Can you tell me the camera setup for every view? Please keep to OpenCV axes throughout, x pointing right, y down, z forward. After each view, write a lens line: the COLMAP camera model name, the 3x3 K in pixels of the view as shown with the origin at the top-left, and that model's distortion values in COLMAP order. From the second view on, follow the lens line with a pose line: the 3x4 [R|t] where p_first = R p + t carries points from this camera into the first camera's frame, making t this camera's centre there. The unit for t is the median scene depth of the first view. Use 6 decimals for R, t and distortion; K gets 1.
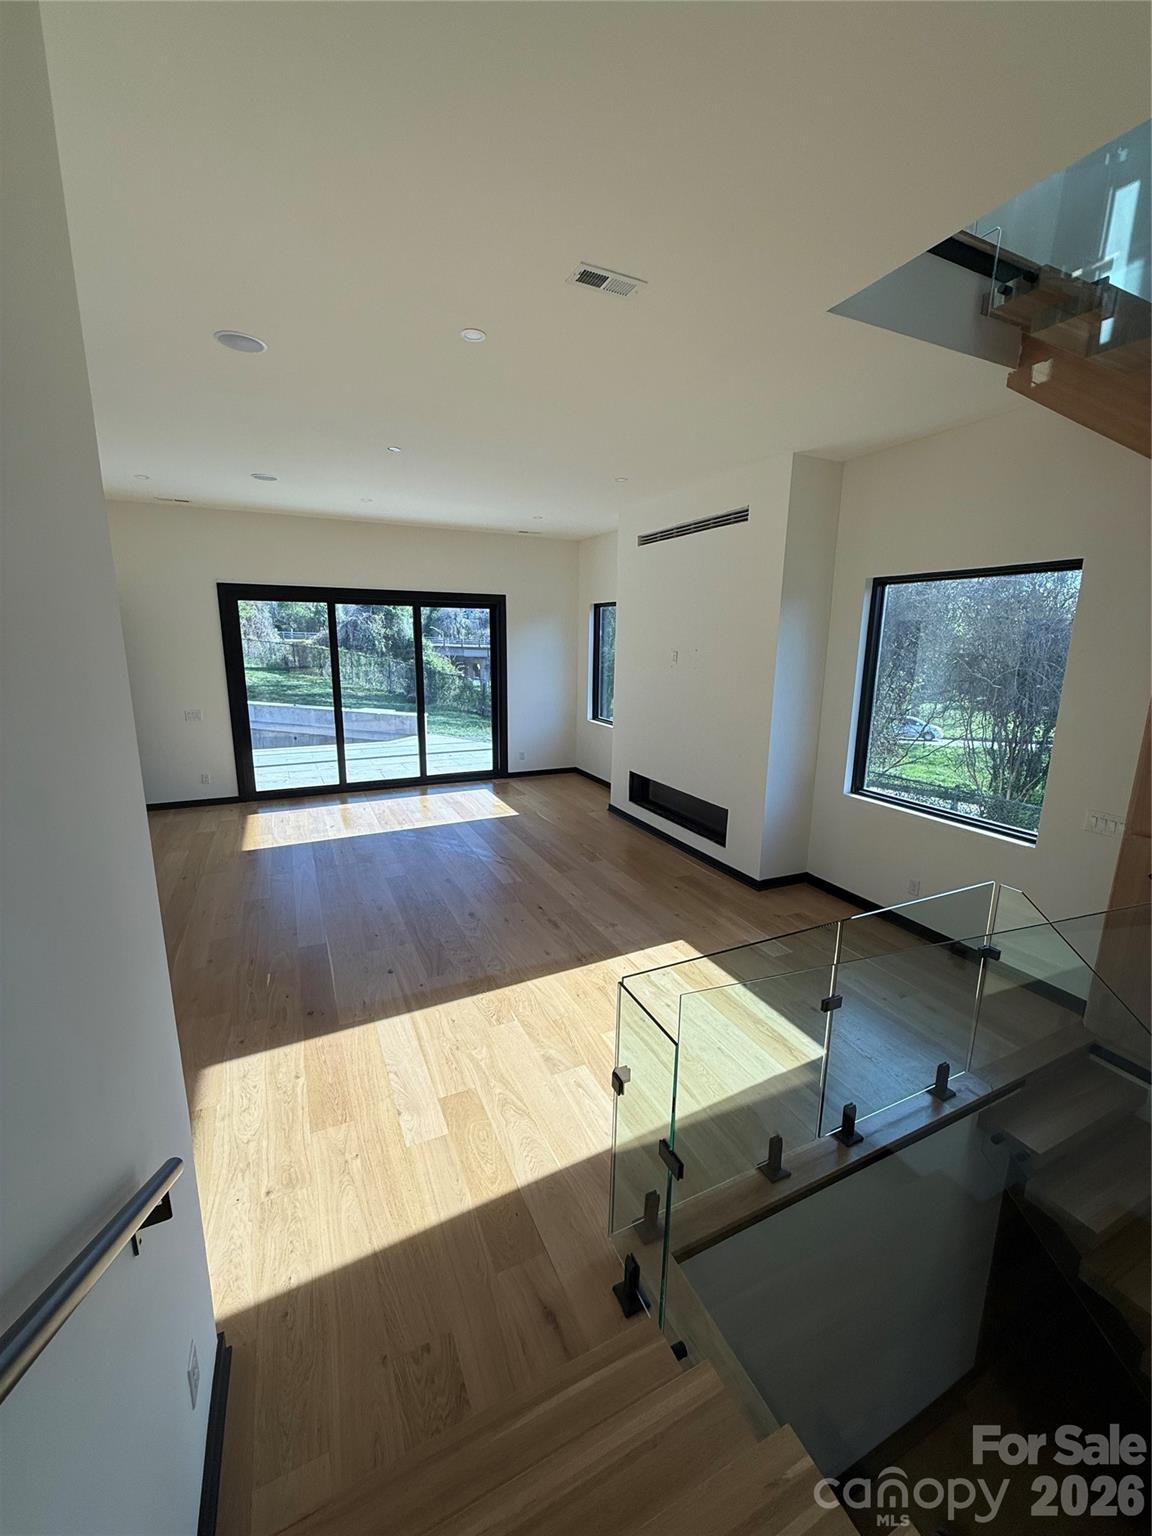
lens RADIAL K [[613.9, 0, 573.5], [0, 613.9, 763.9], [0, 0, 1]] dist [-0.001071, 0.000508]
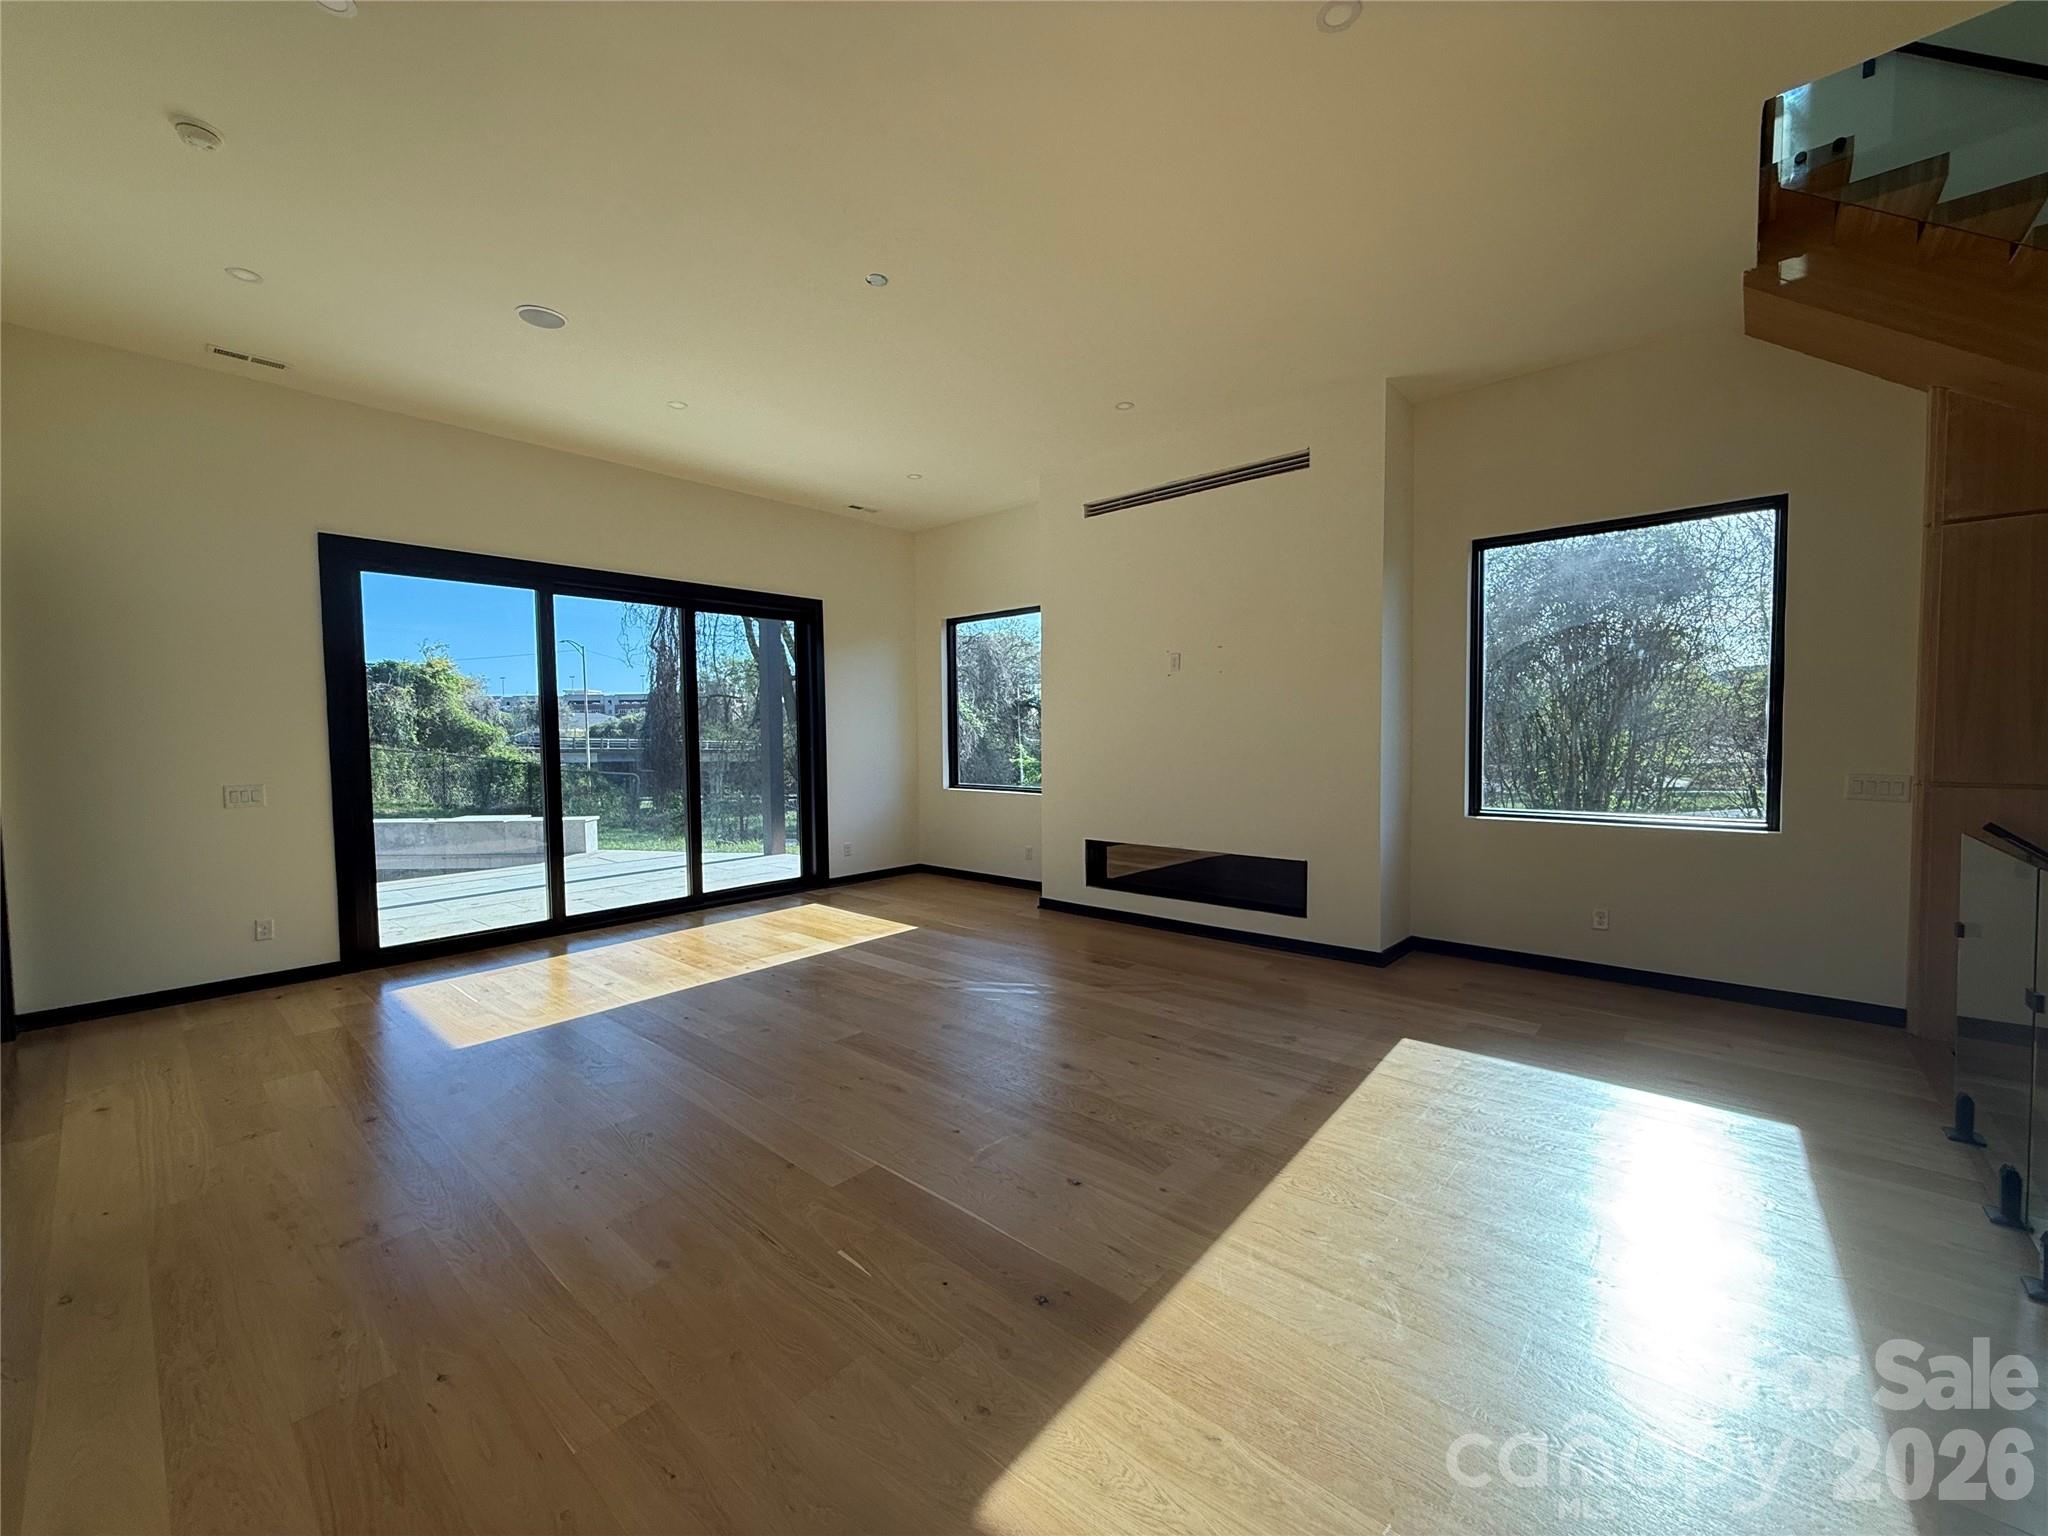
lens RADIAL K [[818.5, 0, 1015.4], [0, 818.5, 779.7], [0, 0, 1]] dist [-0.001071, 0.000508]
pose [[0.920328, -0.045300, 0.388516, -0.315449], [0.102512, 0.986486, -0.127813, 0.051075], [-0.377476, 0.157457, 0.912534, 0.192976]]
